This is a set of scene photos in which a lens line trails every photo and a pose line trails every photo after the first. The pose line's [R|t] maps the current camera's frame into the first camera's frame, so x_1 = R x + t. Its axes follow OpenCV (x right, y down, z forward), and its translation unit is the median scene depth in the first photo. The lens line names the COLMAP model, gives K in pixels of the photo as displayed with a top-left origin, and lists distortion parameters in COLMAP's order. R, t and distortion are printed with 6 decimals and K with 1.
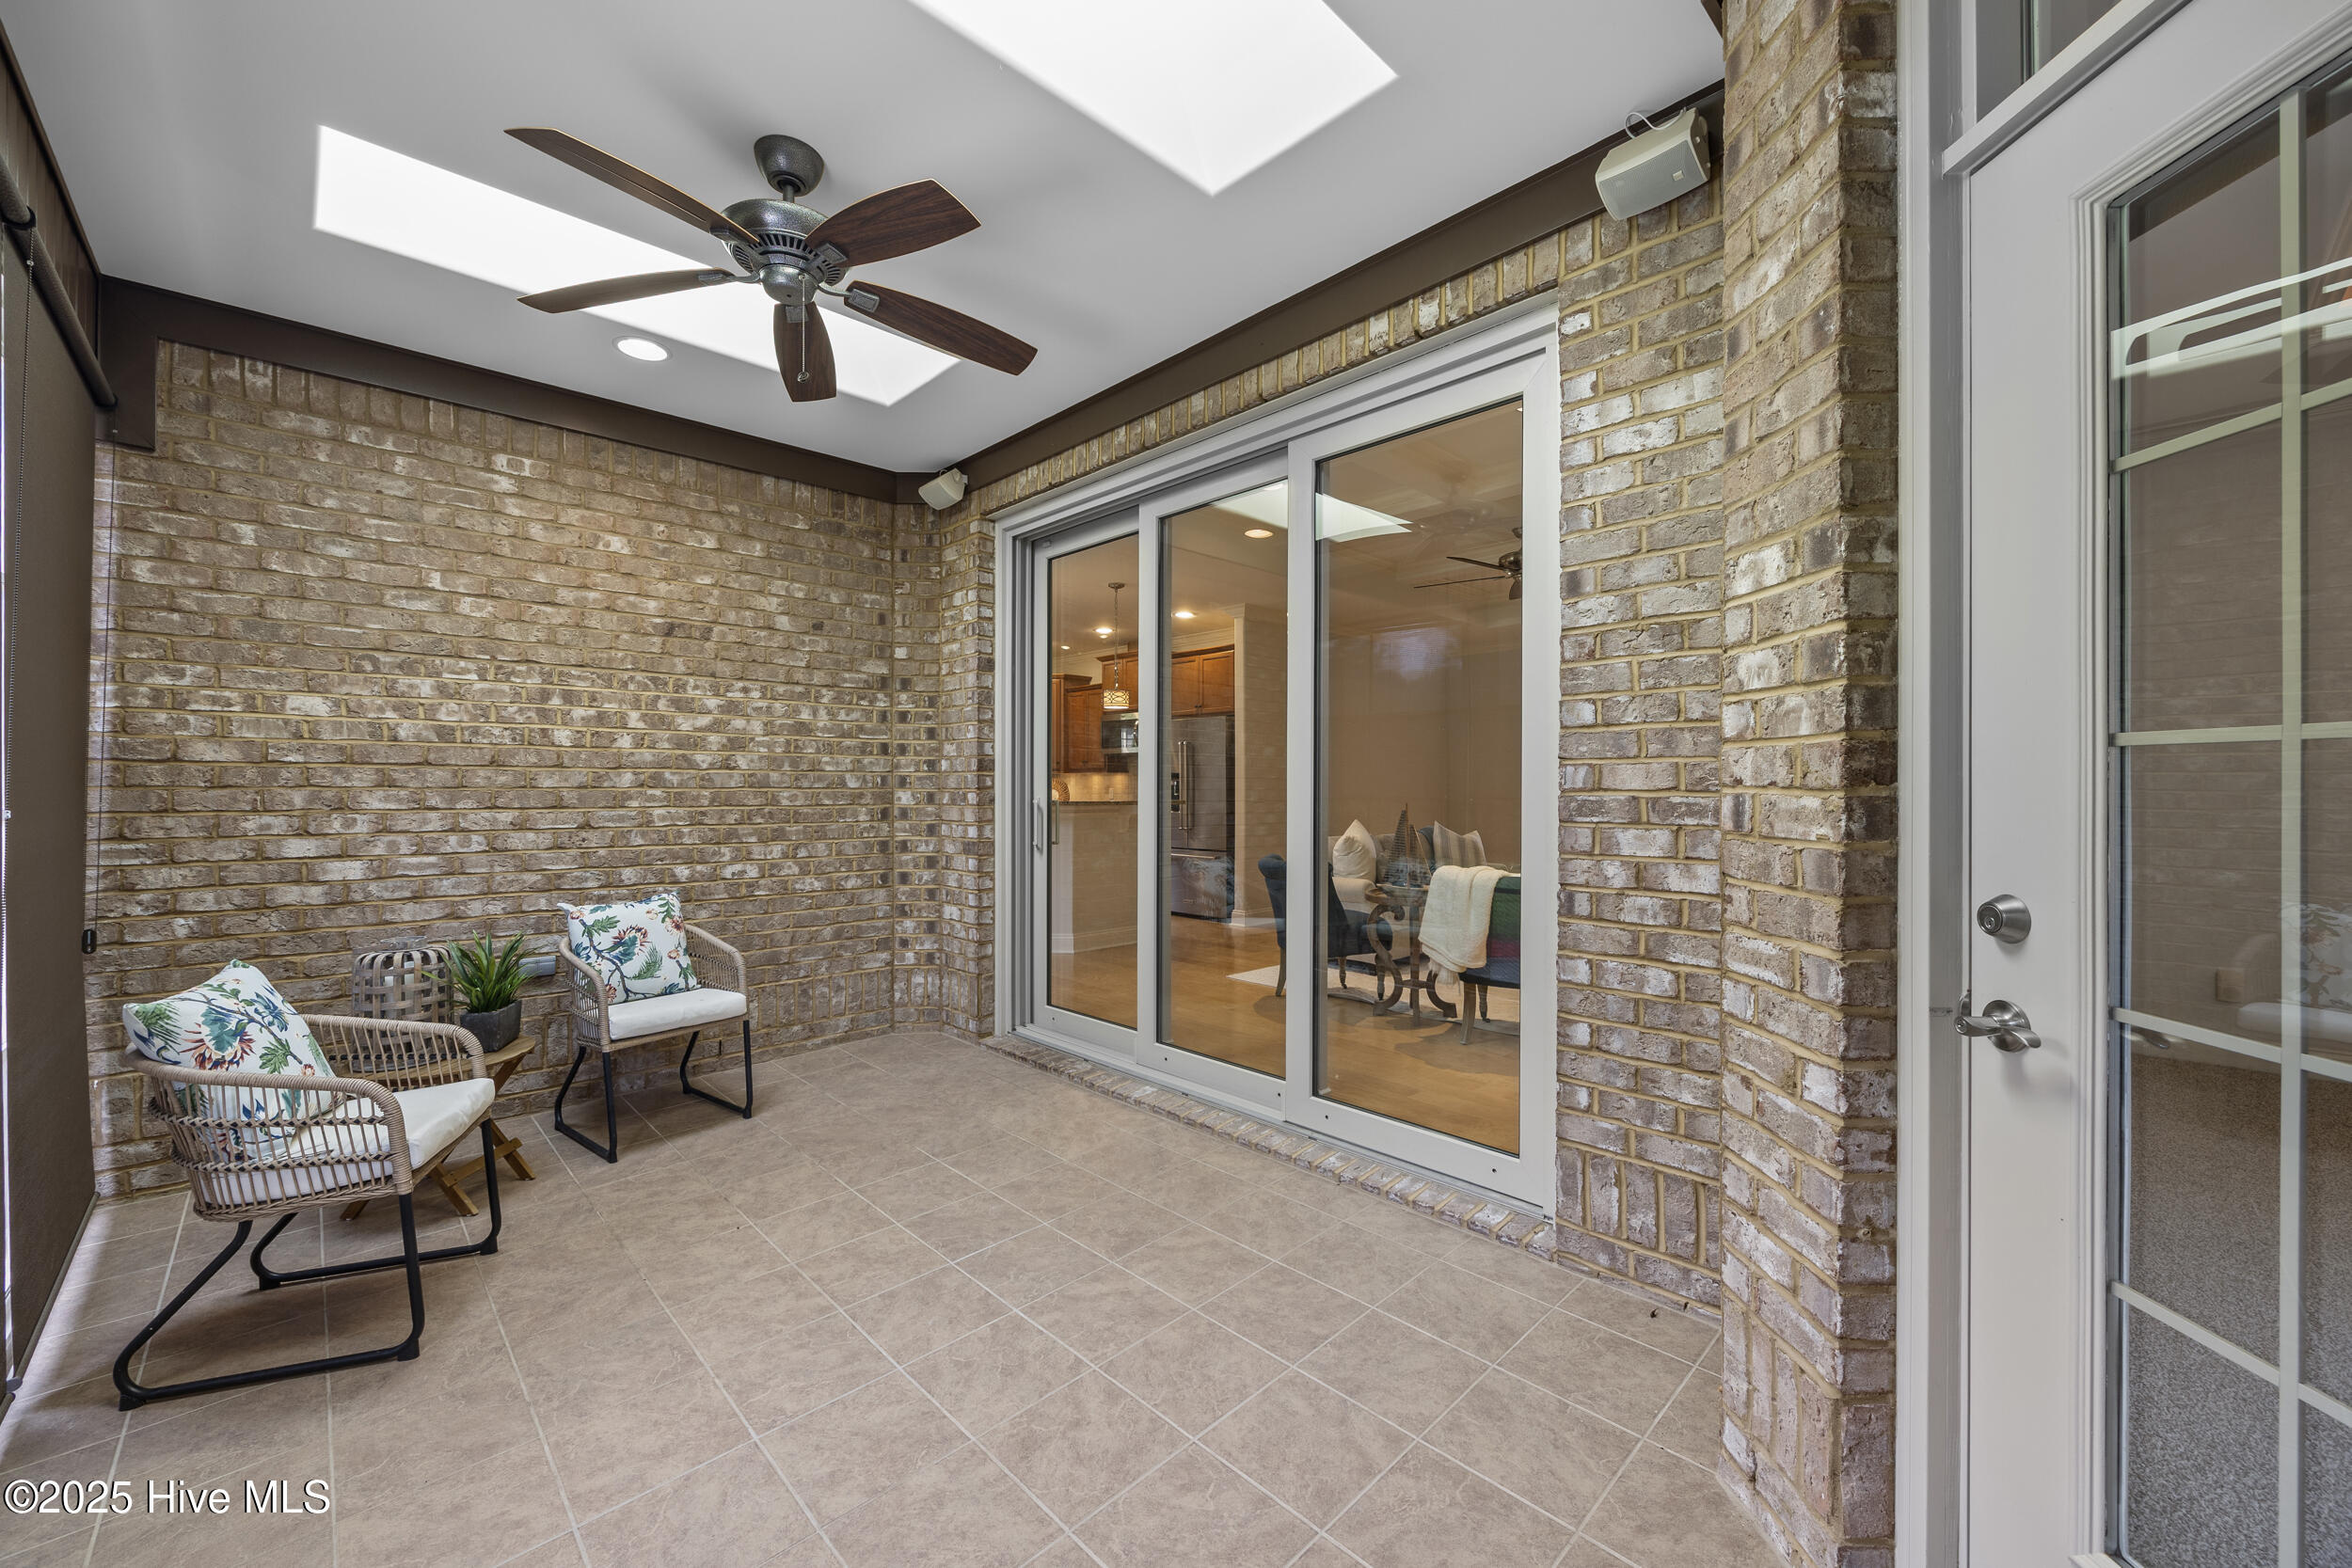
lens RADIAL K [[919.3, 0, 1176.0], [0, 919.3, 784.0], [0, 0, 1]] dist [-0.001708, -0.000179]
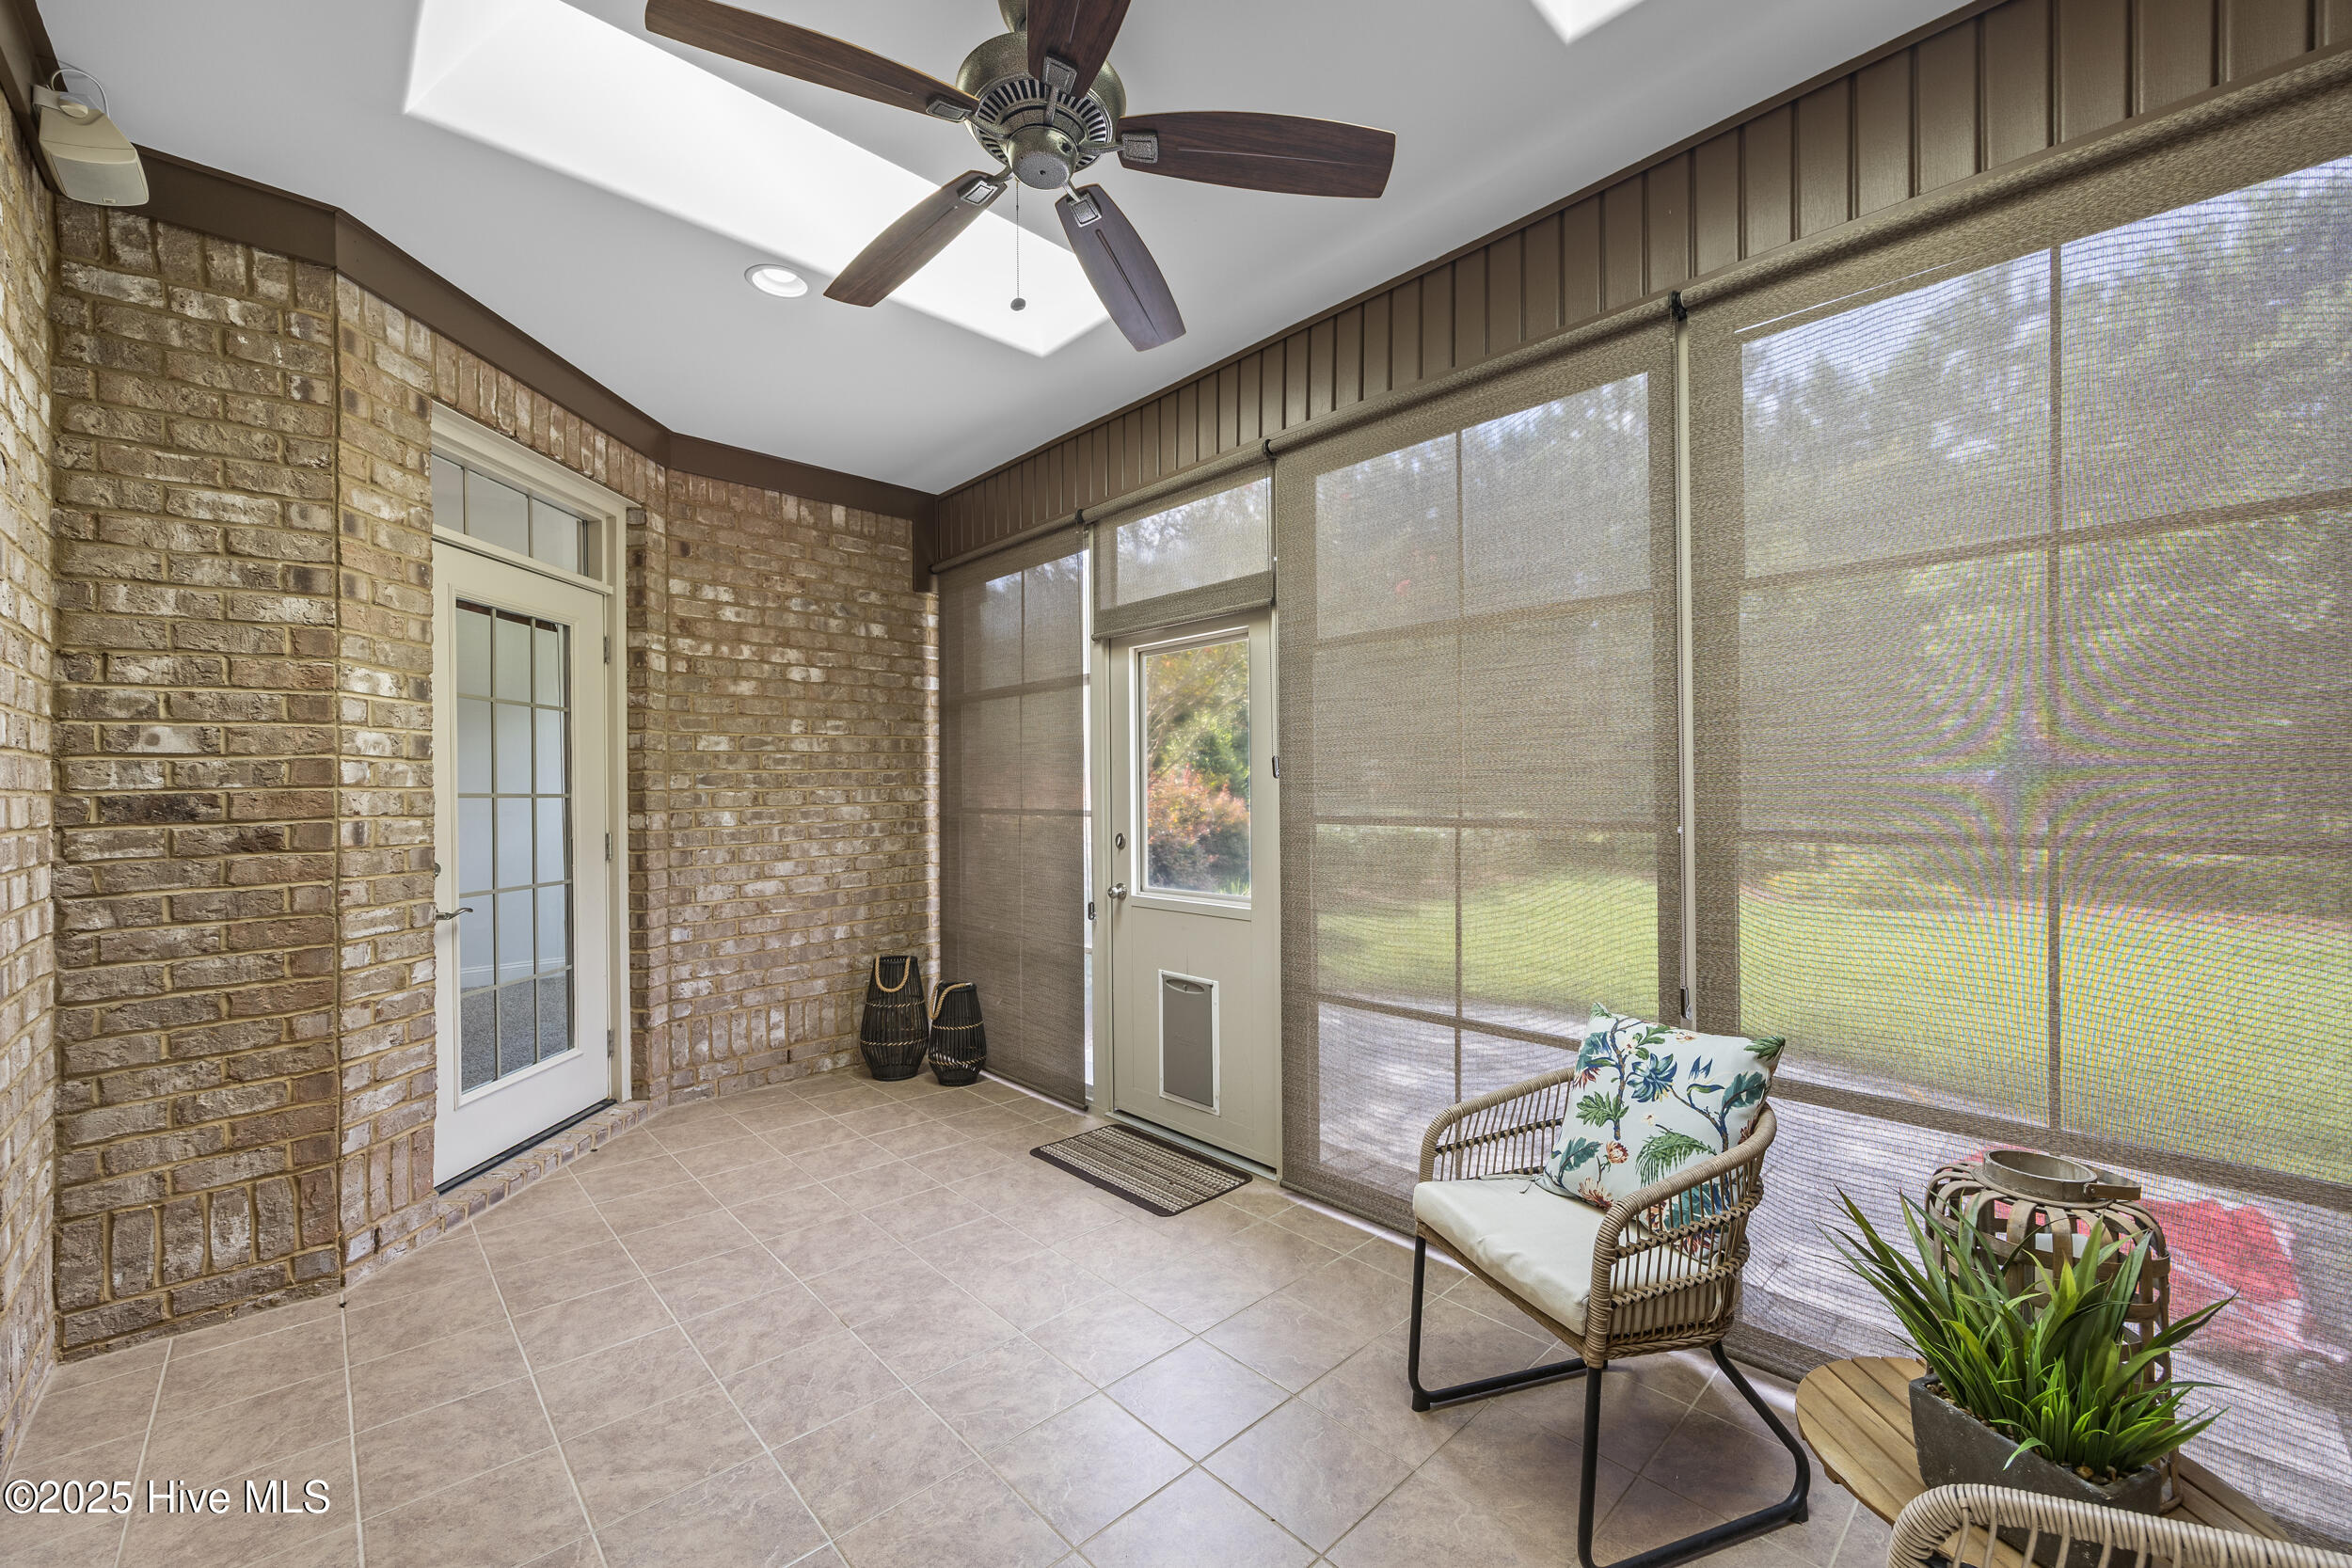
lens RADIAL K [[919.3, 0, 1176.0], [0, 919.3, 784.0], [0, 0, 1]] dist [-0.001708, -0.000179]
pose [[-0.999960, 0.008879, 0.000846, -0.688140], [0.008867, 0.999883, -0.012499, -0.017897], [-0.000957, -0.012491, -0.999922, 2.304593]]
